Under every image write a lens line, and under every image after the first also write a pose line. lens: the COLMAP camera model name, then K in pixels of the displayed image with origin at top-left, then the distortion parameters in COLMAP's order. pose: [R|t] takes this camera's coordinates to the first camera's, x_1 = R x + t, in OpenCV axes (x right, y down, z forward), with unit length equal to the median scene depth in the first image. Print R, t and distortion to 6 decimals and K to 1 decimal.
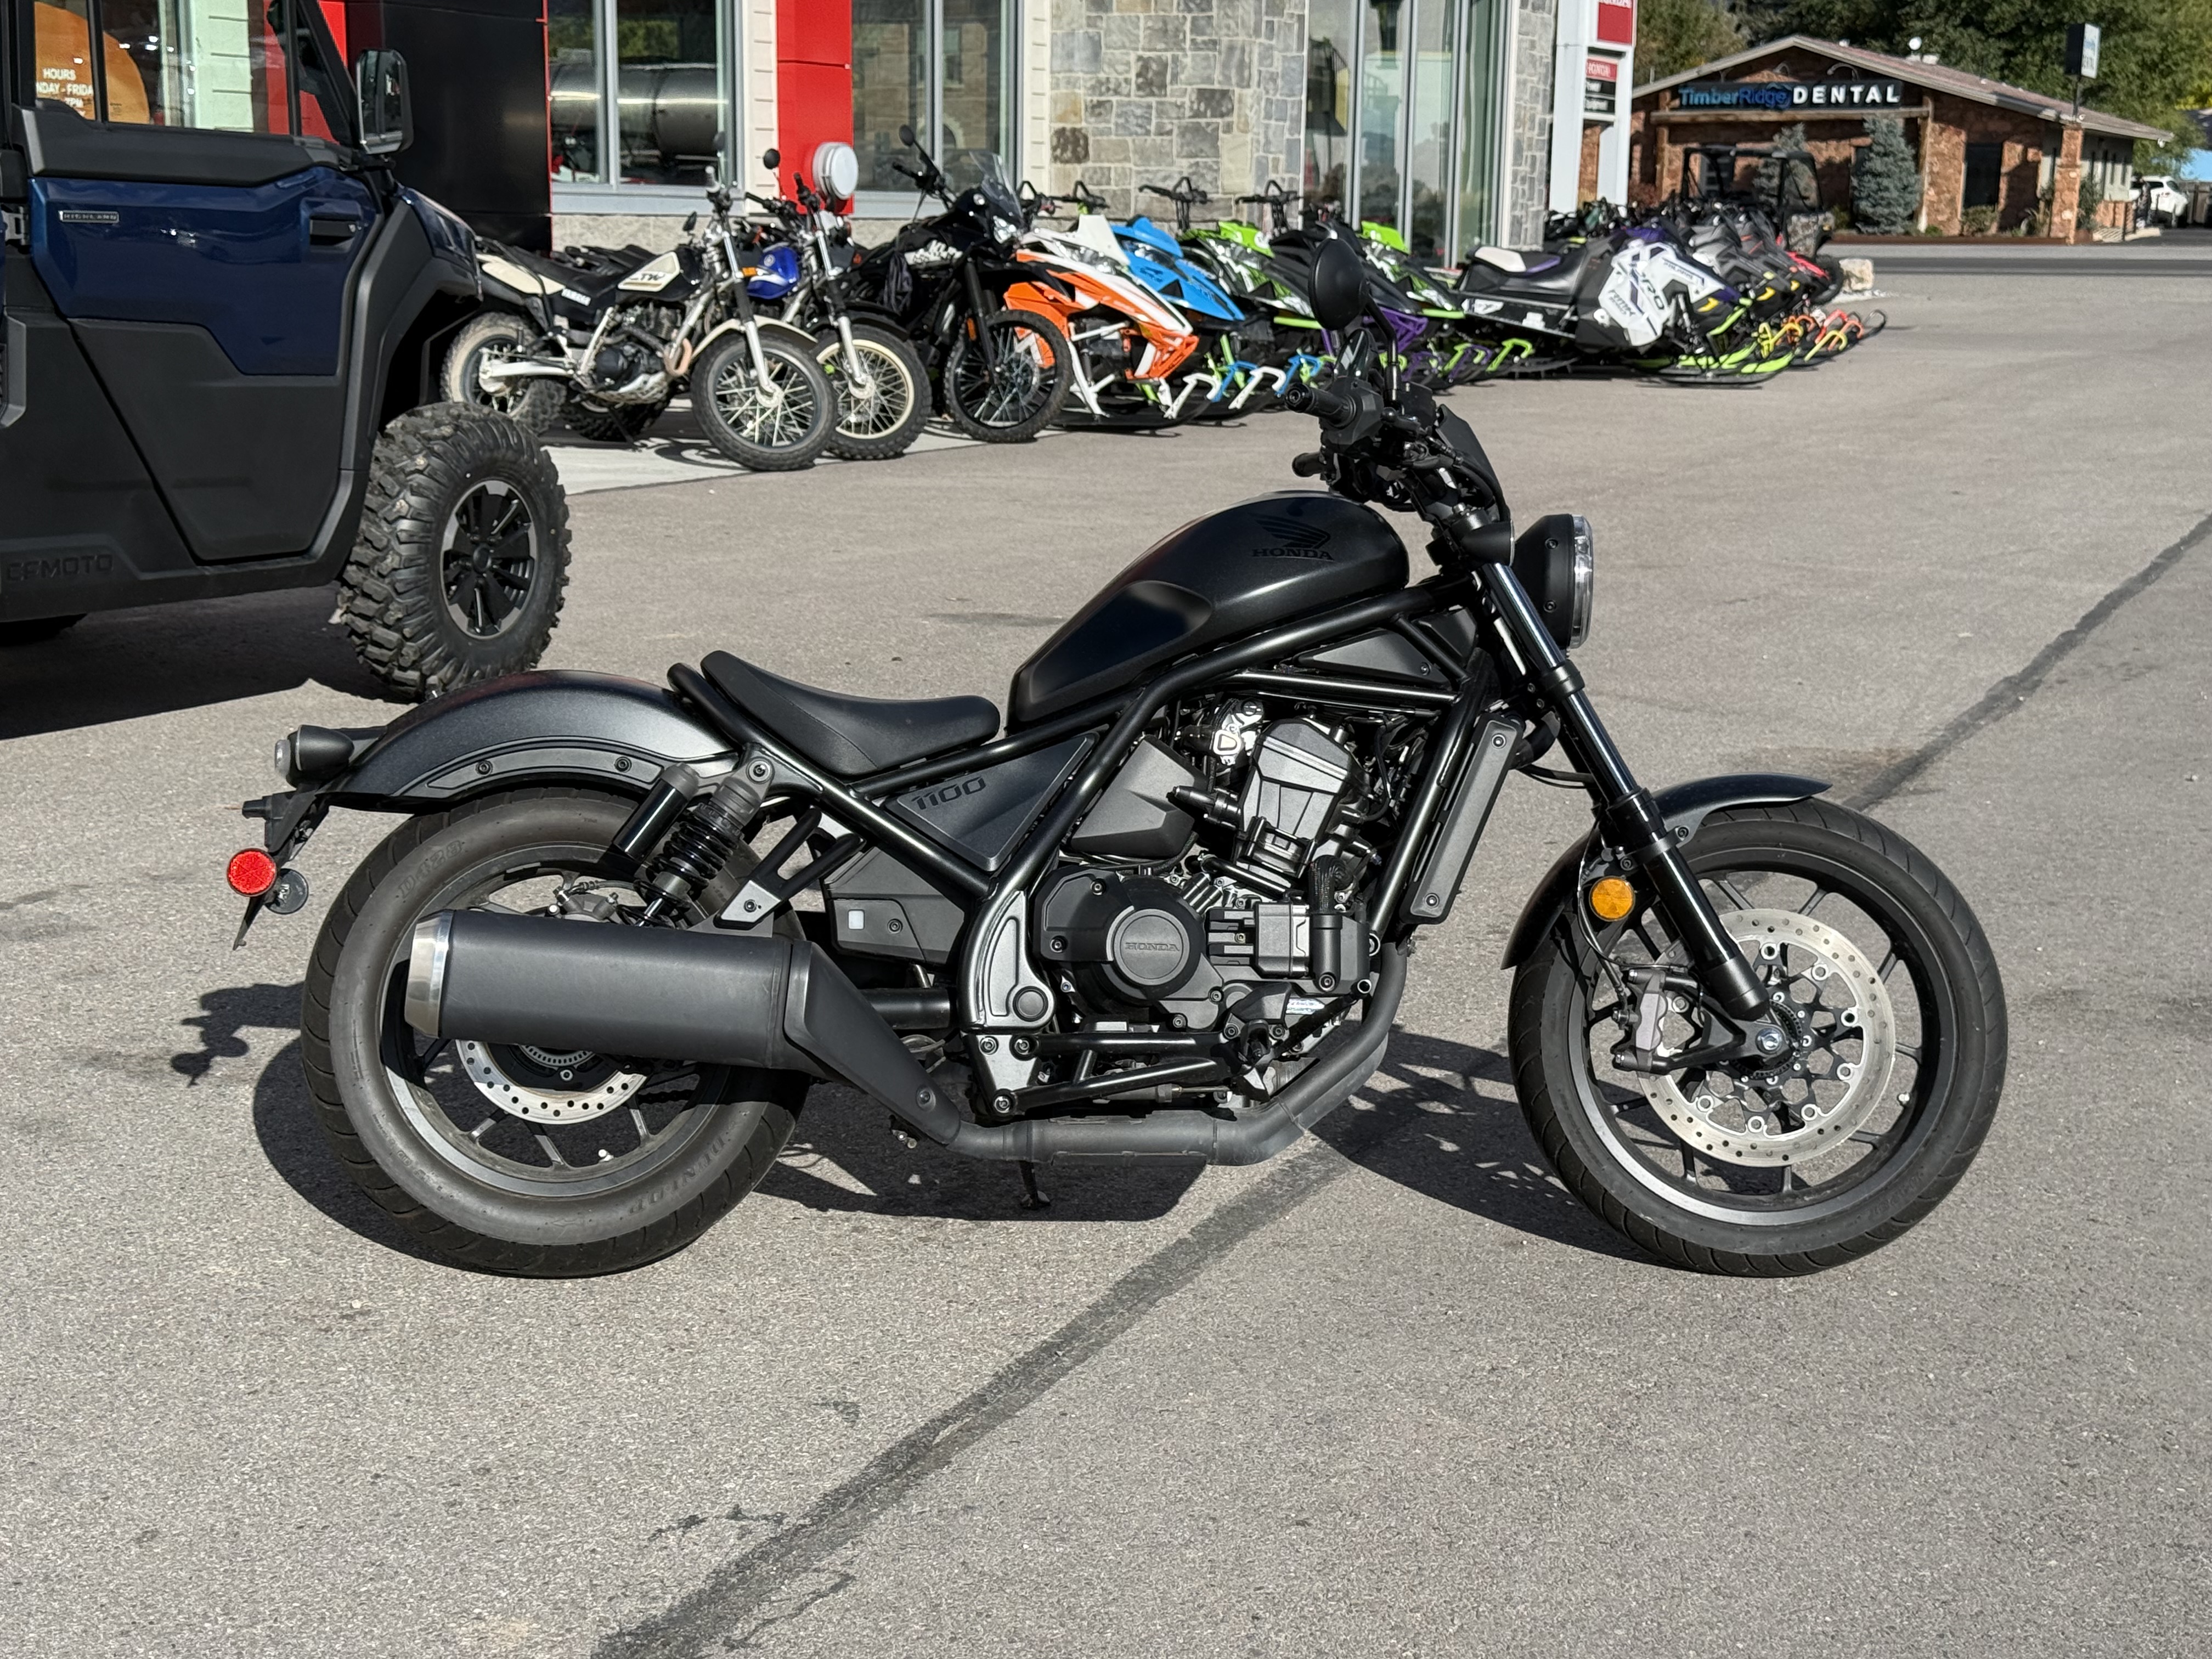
lens RADIAL K [[3057.3, 0, 1106.0], [0, 3057.3, 829.5], [0, 0, 1]] dist [0.115724, -0.082457]
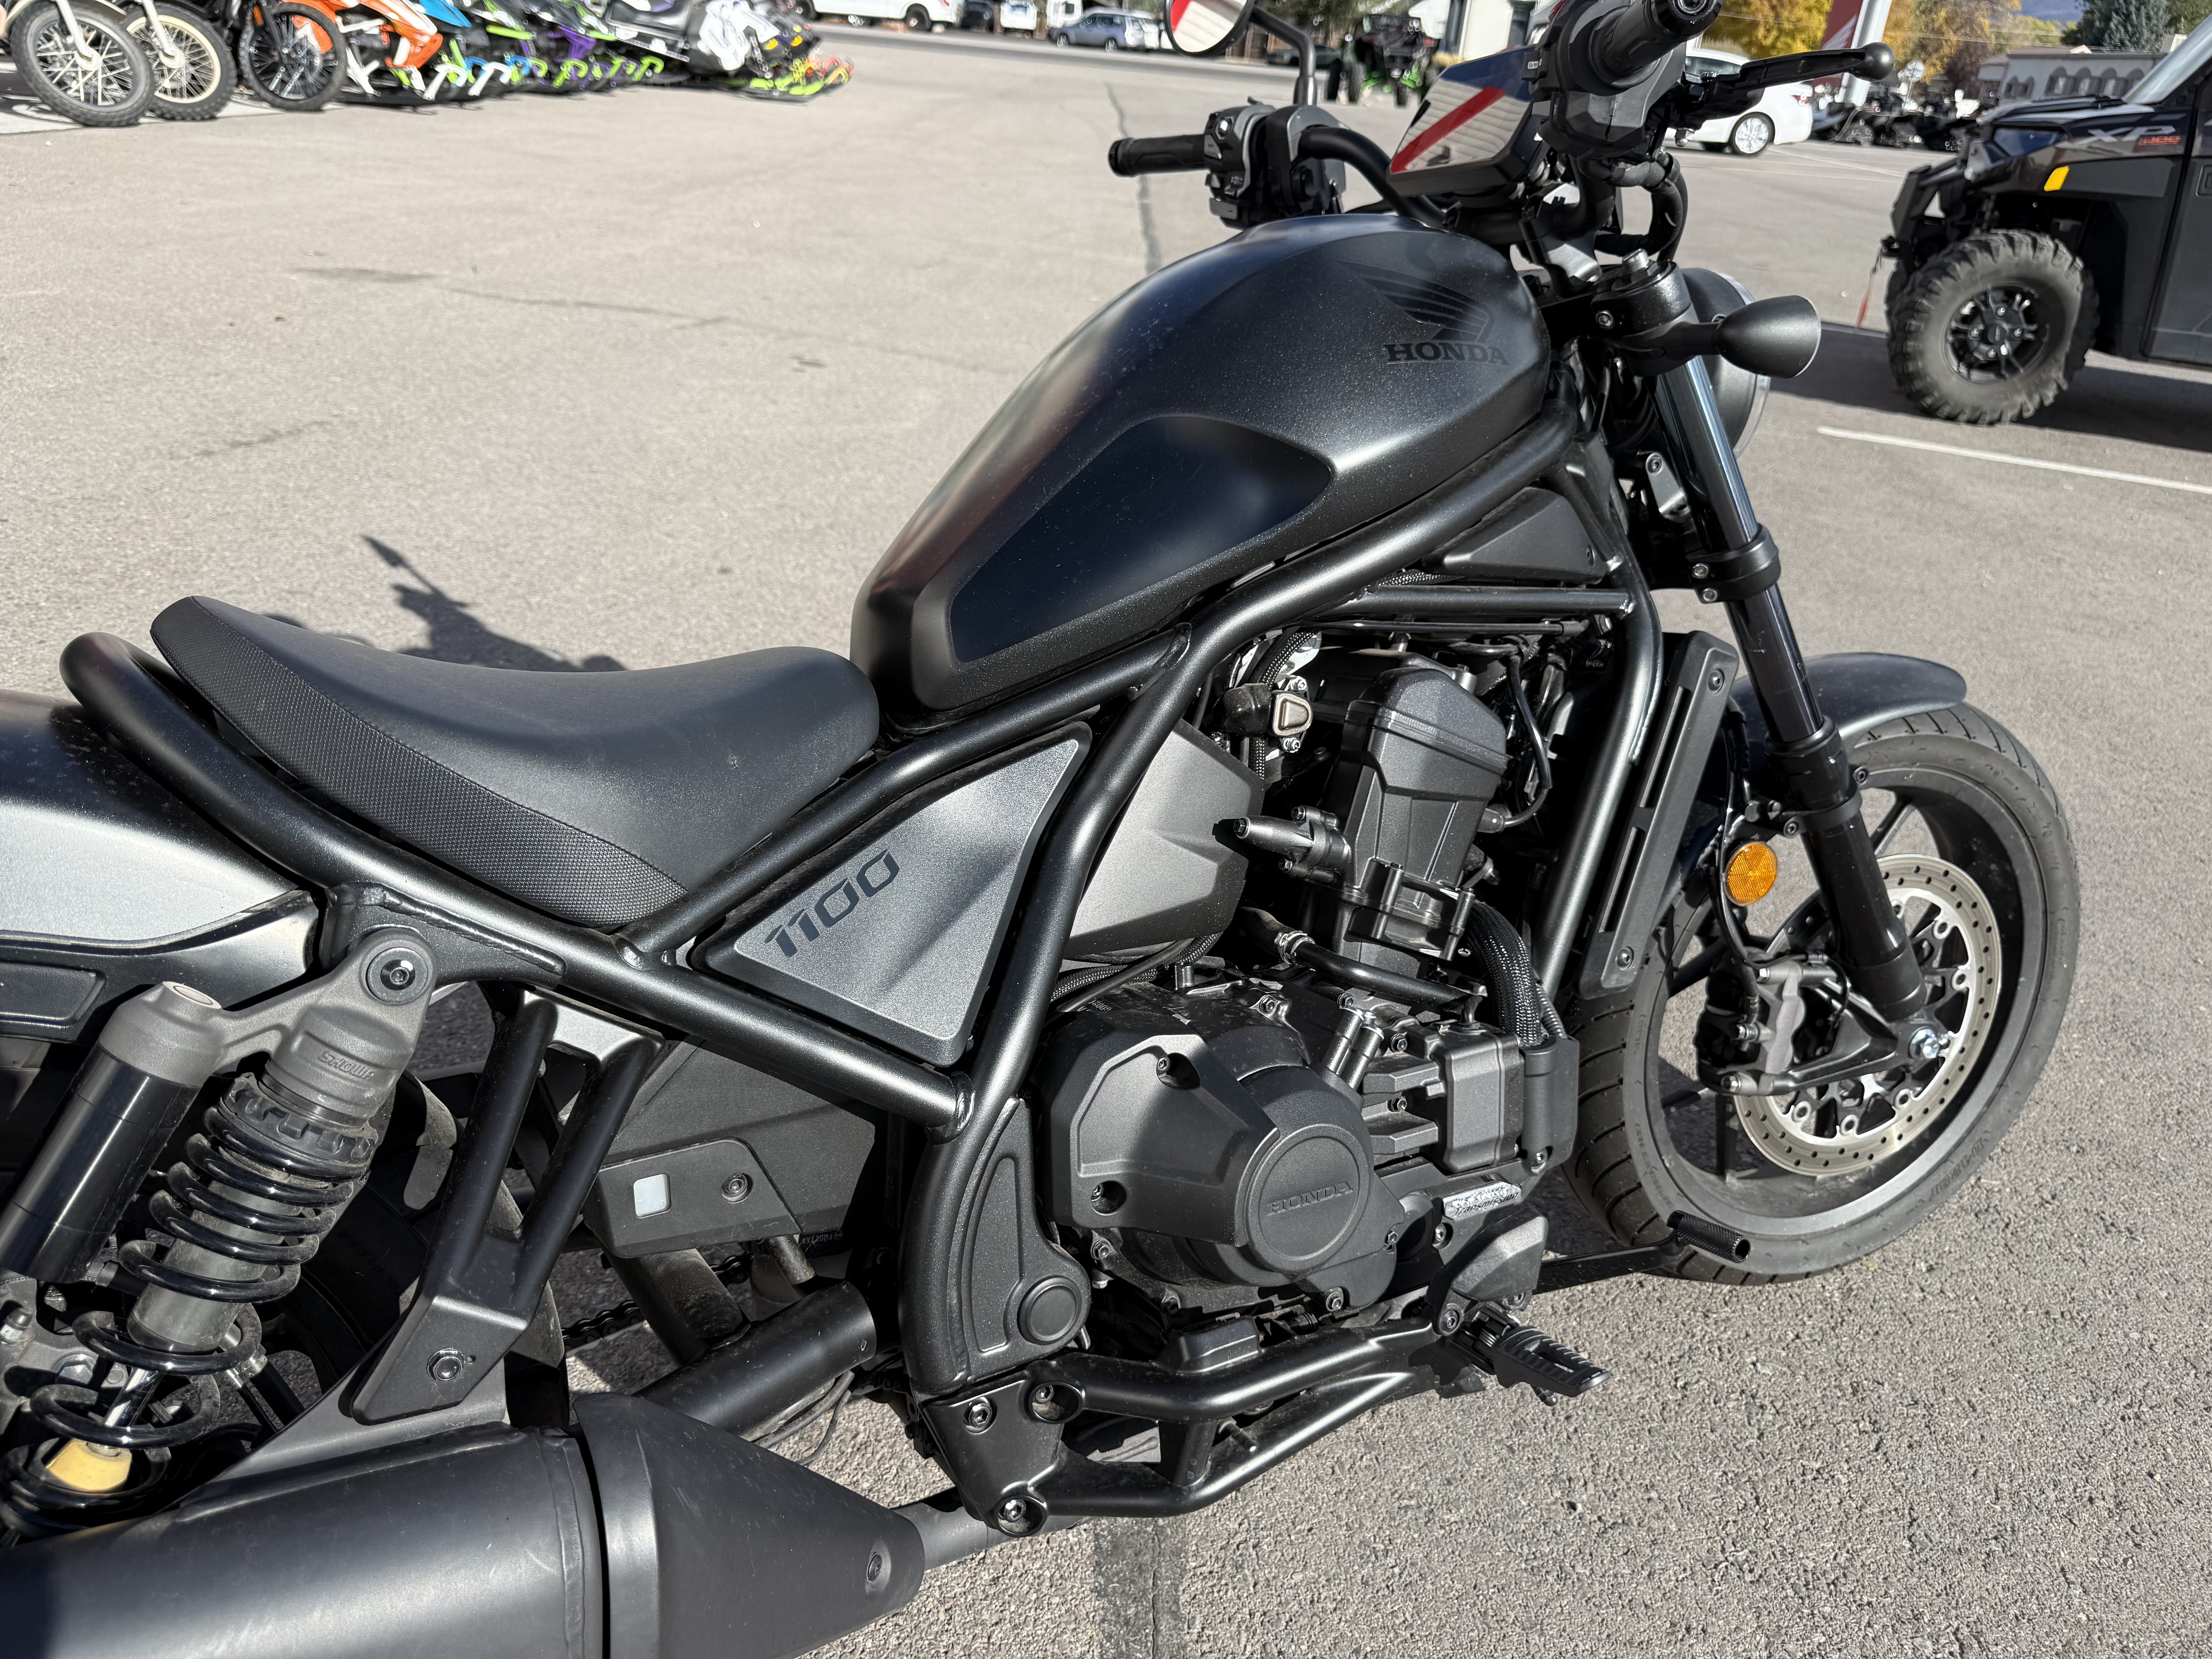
lens RADIAL K [[1574.5, 0, 1114.8], [0, 1574.5, 836.4], [0, 0, 1]] dist [0.004881, -0.021393]
pose [[0.906578, -0.124045, 0.403397, -0.028419], [0.003042, 0.957726, 0.287666, -0.023683], [-0.422027, -0.259565, 0.868631, 0.206805]]
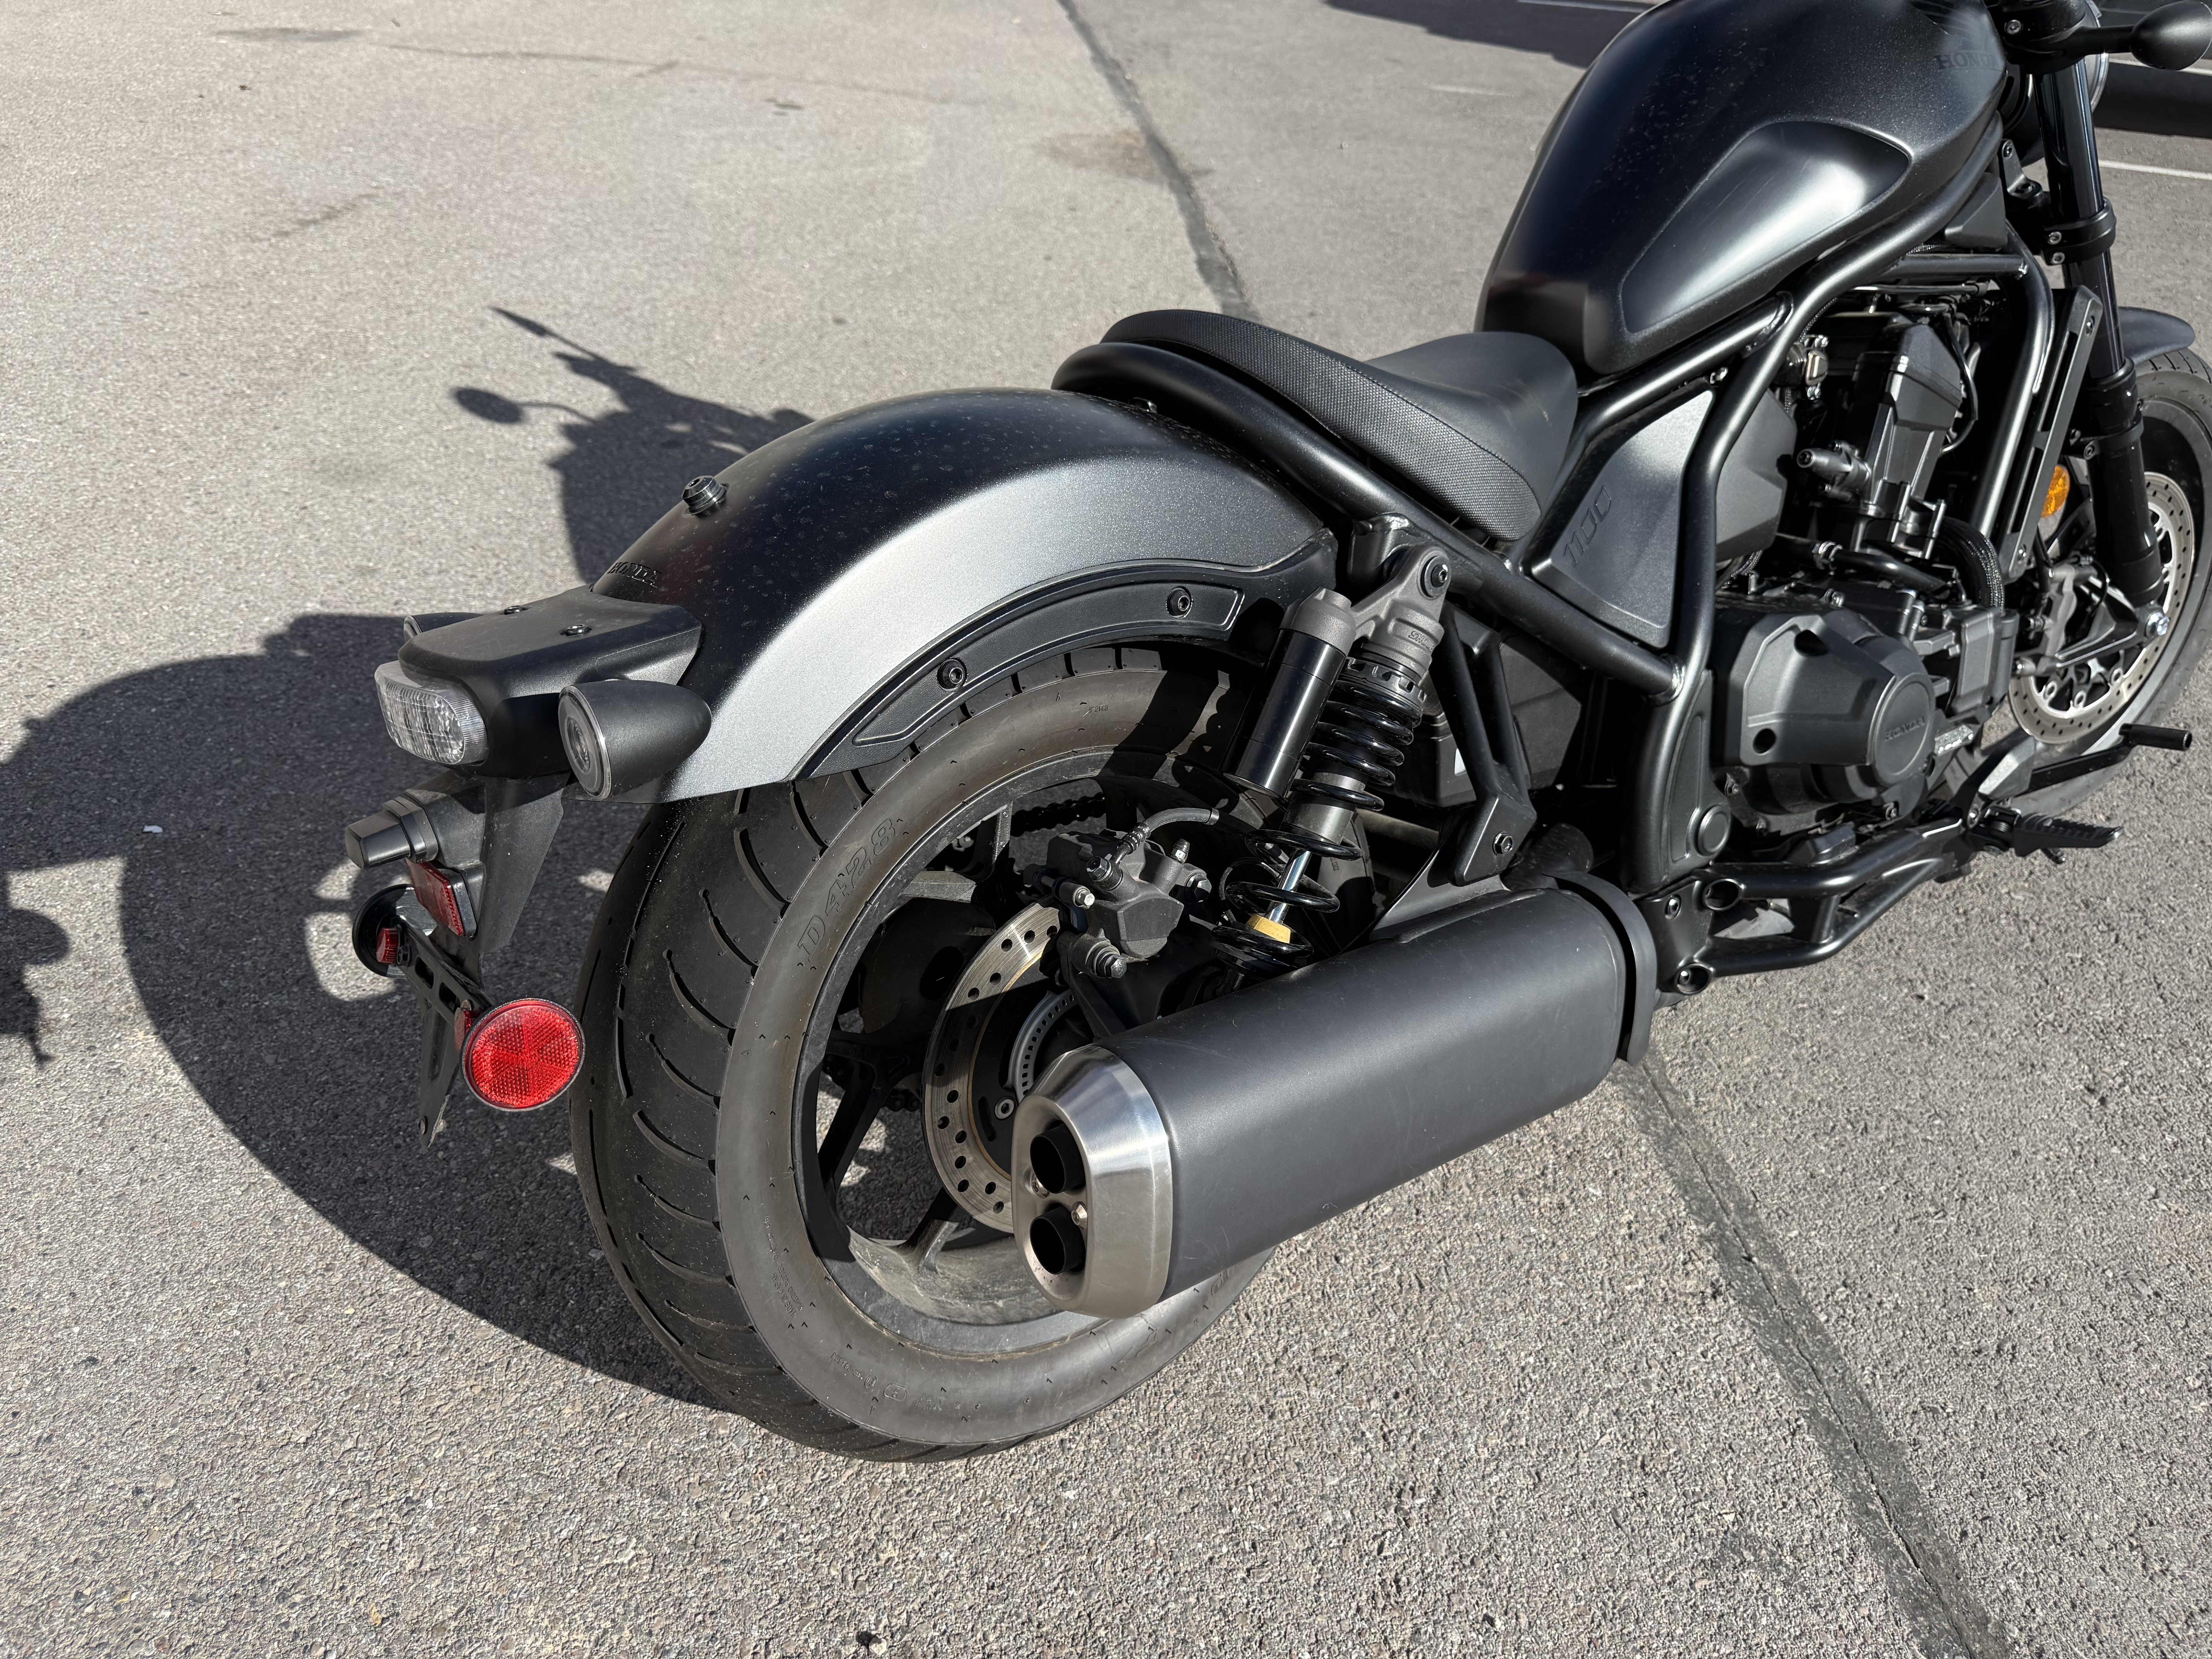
lens RADIAL K [[1567.2, 0, 1104.6], [0, 1567.2, 836.8], [0, 0, 1]] dist [0.011657, -0.029753]
pose [[0.851595, -0.265035, 0.452263, -0.076384], [0.050259, 0.900075, 0.432827, -0.025253], [-0.521785, -0.345863, 0.779820, 0.209015]]
